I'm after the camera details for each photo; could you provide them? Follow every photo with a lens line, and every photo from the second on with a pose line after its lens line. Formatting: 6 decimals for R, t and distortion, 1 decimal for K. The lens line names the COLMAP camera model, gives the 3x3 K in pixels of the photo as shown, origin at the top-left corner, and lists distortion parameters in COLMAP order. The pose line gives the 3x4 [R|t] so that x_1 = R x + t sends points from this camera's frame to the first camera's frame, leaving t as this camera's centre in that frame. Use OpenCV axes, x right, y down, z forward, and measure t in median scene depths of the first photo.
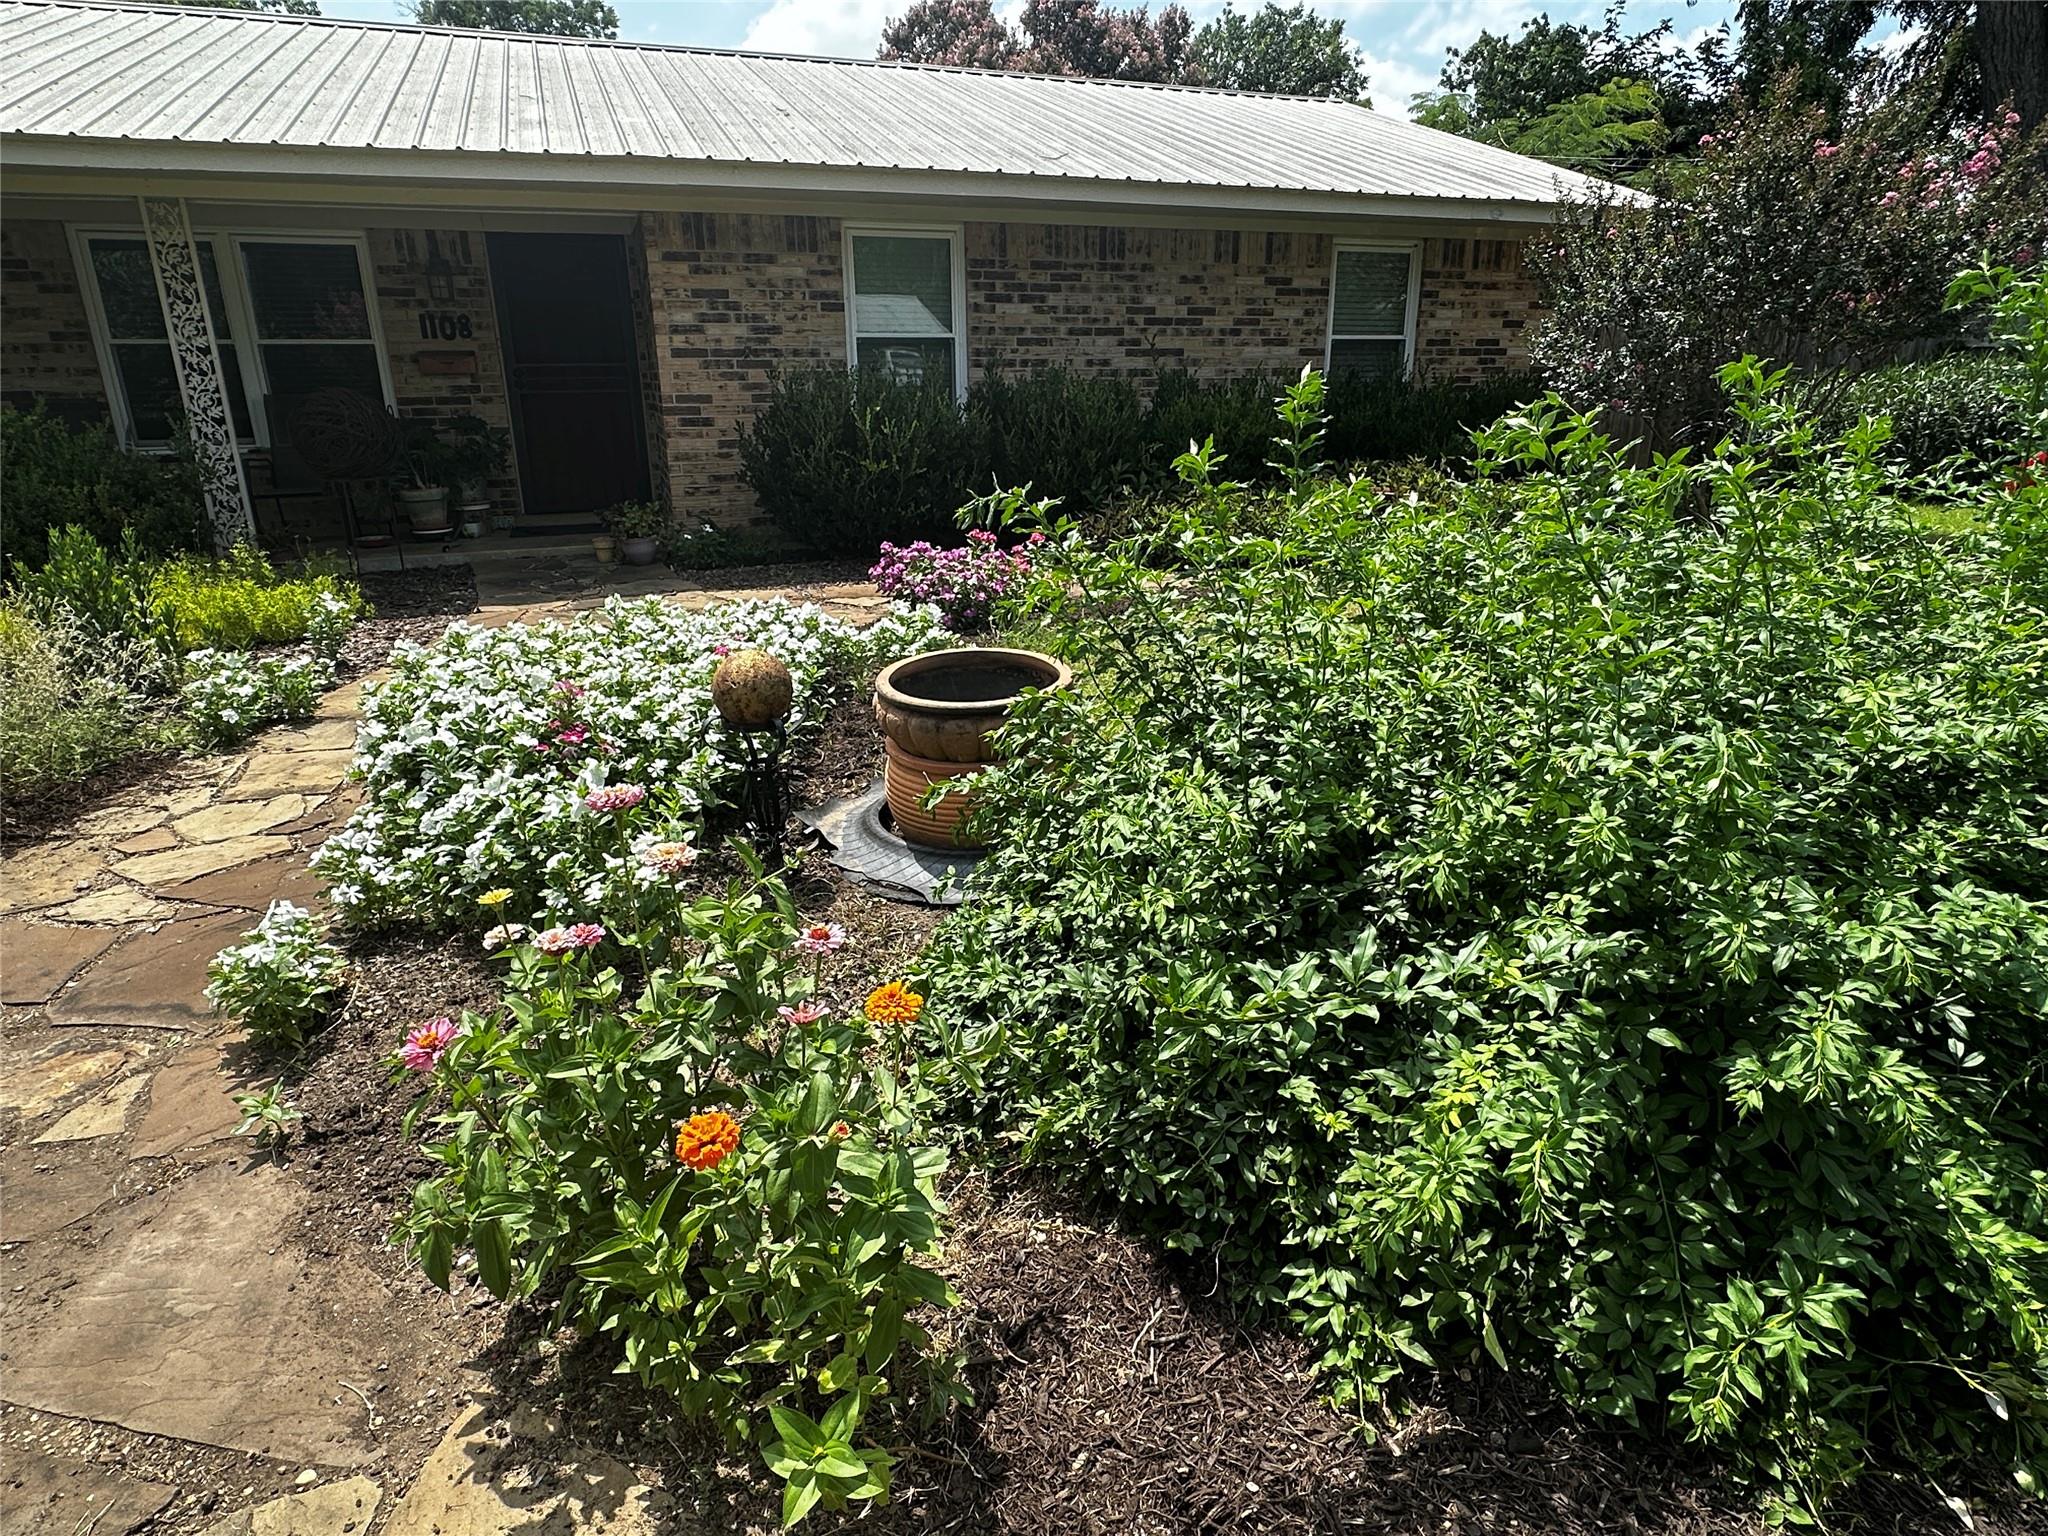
lens RADIAL K [[1227.0, 0, 1026.5], [0, 1227.0, 806.4], [0, 0, 1]] dist [-0.006276, -0.002220]
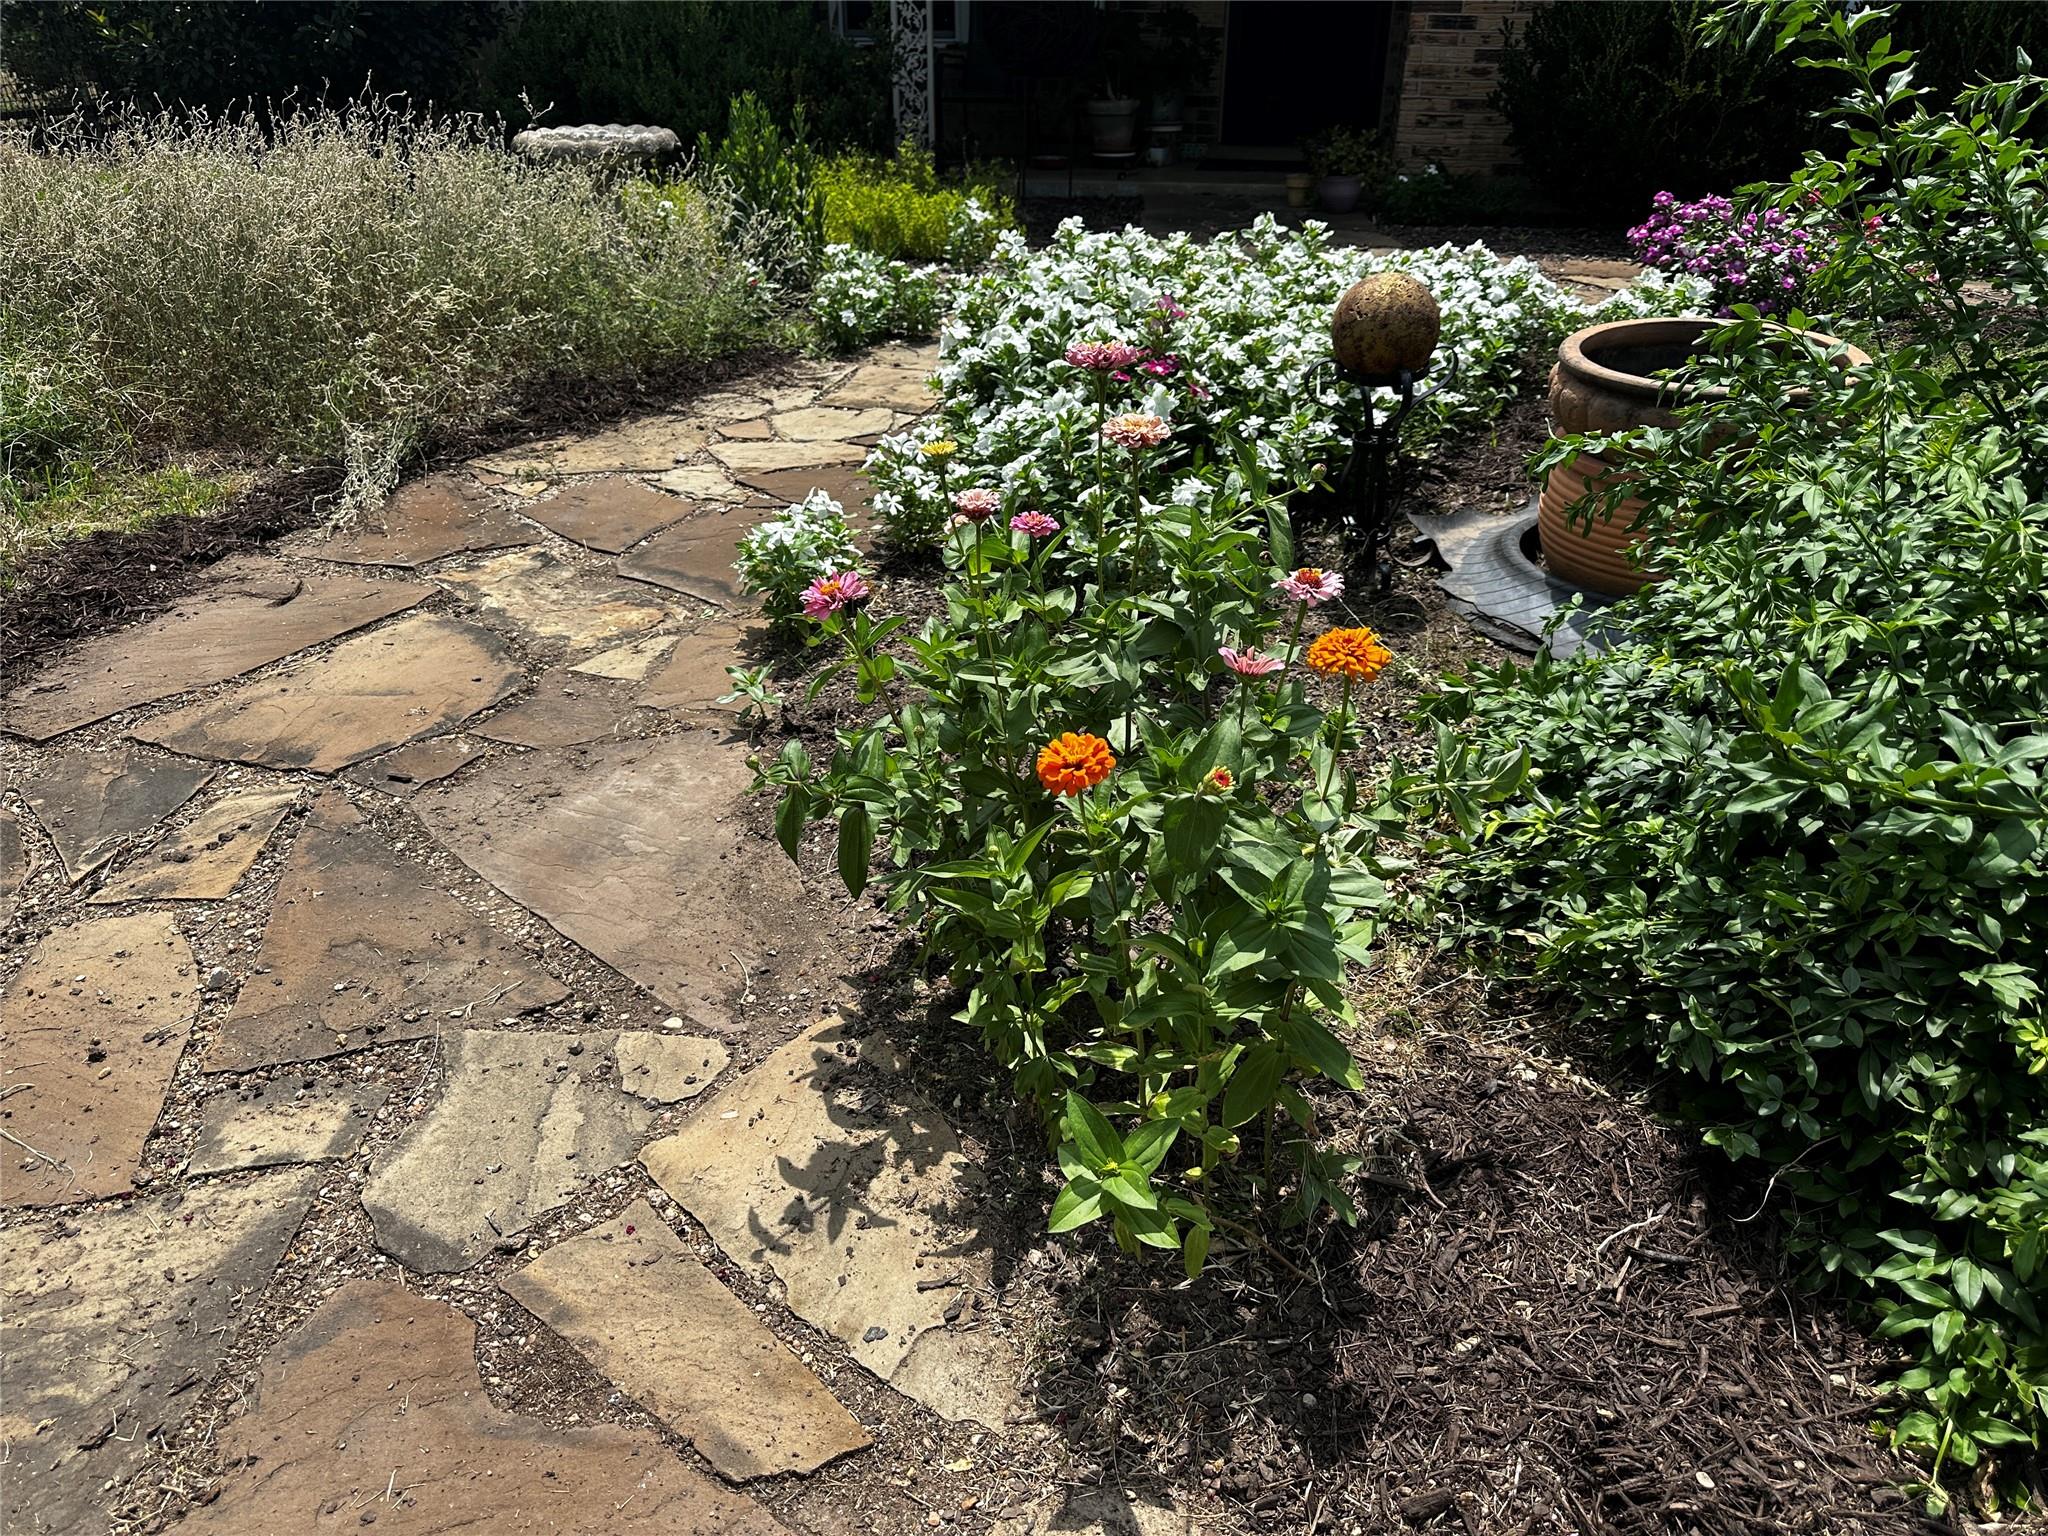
lens RADIAL K [[1431.5, 0, 1023.8], [0, 1431.5, 829.5], [0, 0, 1]] dist [0.102278, -0.146056]
pose [[0.852328, 0.257848, -0.455029, 0.085962], [-0.186047, 0.962594, 0.196976, 0.076814], [0.488798, -0.083231, 0.868417, 0.093881]]
